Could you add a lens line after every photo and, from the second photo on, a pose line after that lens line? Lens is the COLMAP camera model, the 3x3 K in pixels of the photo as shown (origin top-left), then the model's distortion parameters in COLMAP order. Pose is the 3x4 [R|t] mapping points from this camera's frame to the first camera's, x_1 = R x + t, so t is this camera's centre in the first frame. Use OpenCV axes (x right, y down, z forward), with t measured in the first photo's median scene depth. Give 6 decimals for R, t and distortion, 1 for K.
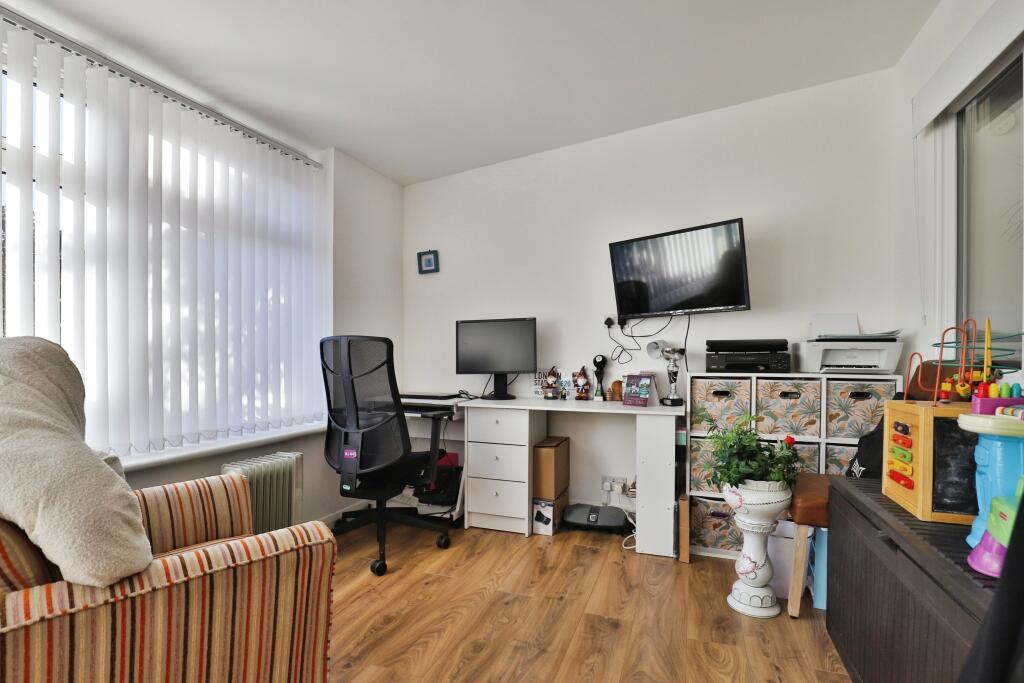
lens RADIAL K [[490.5, 0, 514.2], [0, 490.5, 357.1], [0, 0, 1]] dist [-0.037261, 0.006928]
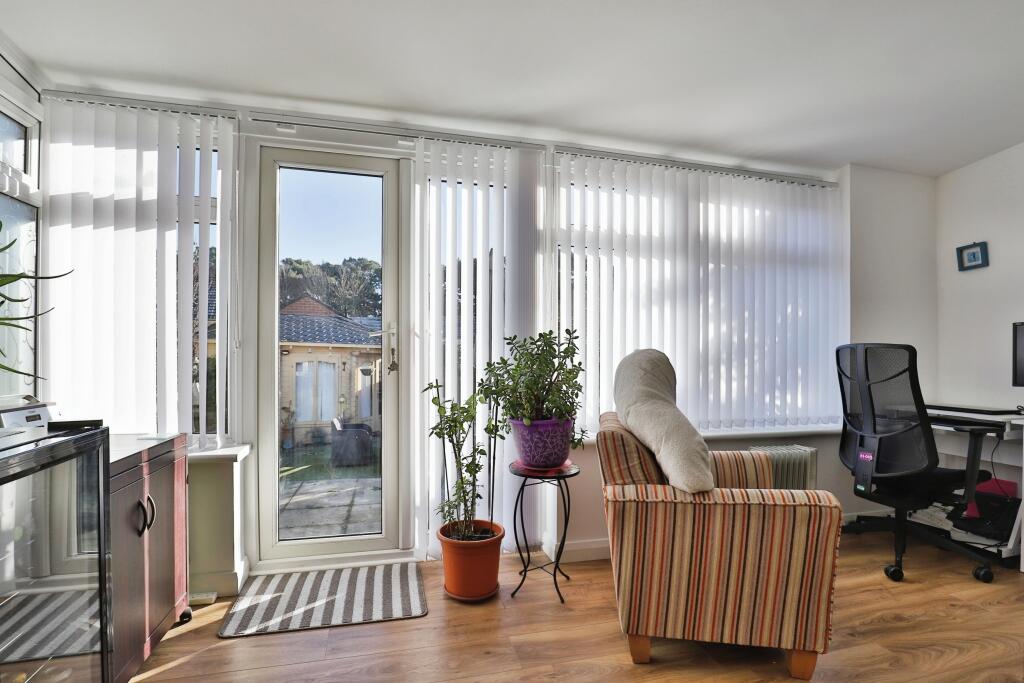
lens RADIAL K [[490.5, 0, 514.2], [0, 490.5, 357.1], [0, 0, 1]] dist [-0.037261, 0.006928]
pose [[0.561666, 0.002354, -0.827360, 0.103894], [-0.014656, 0.999867, -0.007104, 0.004395], [0.827234, 0.016116, 0.561626, -0.228582]]
